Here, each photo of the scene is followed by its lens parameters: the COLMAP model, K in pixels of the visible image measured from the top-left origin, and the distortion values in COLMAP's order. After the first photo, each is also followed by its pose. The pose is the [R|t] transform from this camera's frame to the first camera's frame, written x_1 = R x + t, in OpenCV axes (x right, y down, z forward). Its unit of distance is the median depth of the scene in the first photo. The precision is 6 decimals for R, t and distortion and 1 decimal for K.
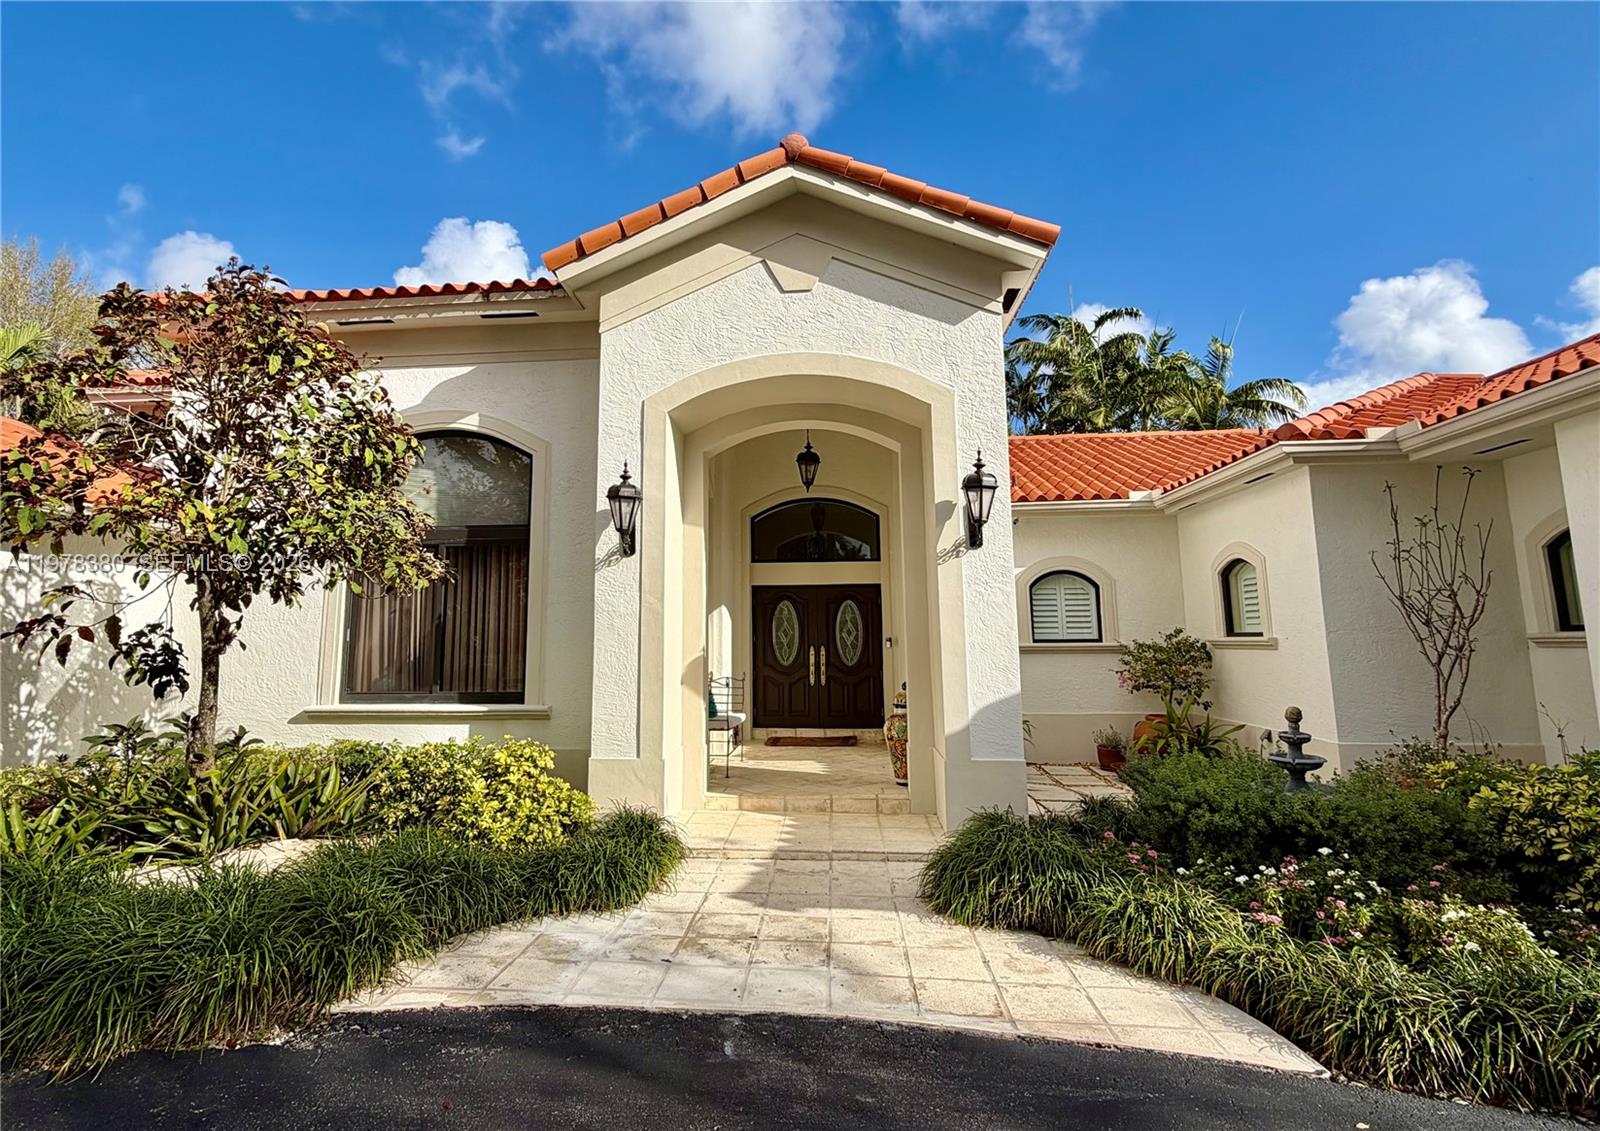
lens RADIAL K [[733.4, 0, 941.9], [0, 733.4, 537.3], [0, 0, 1]] dist [-0.000475, -0.000037]
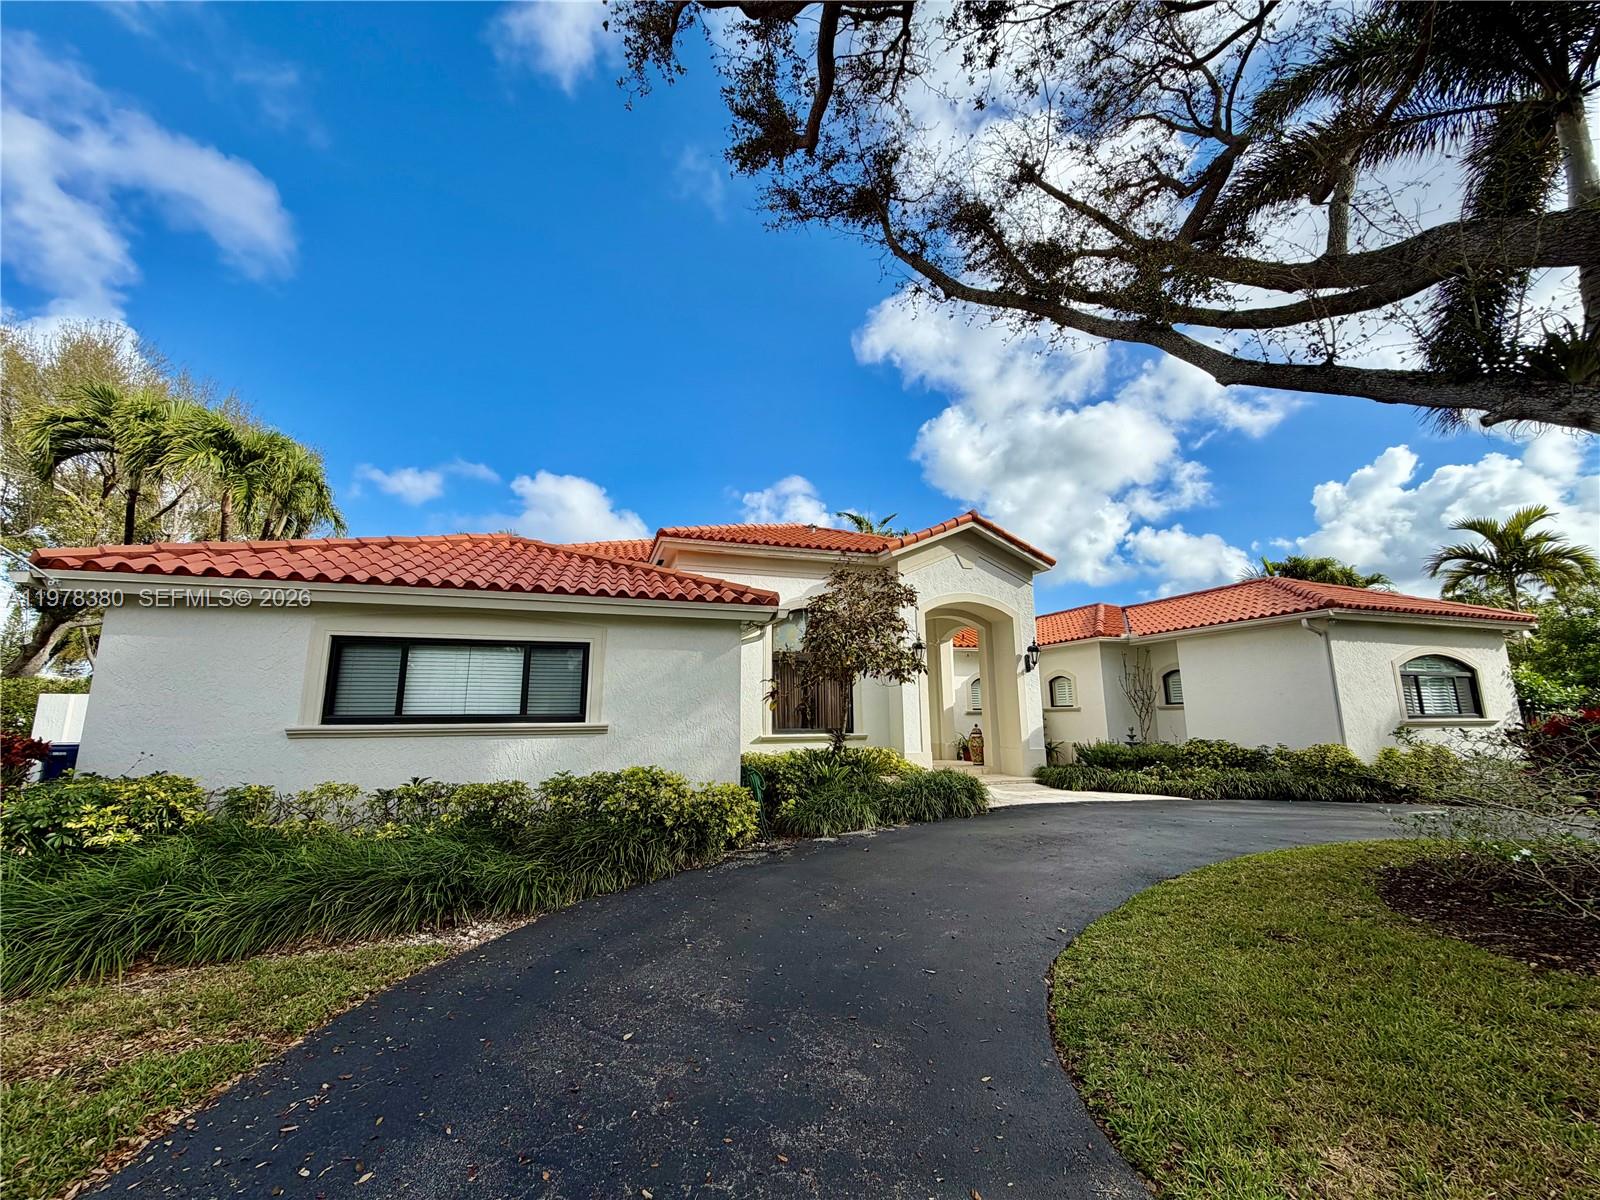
lens RADIAL K [[638.9, 0, 800.0], [0, 638.9, 600.0], [0, 0, 1]] dist [0.001255, 0.000175]
pose [[0.903169, 0.075766, 0.422547, -1.657661], [-0.051199, 0.996288, -0.069209, -0.042367], [-0.426222, 0.040873, 0.903695, -0.755795]]
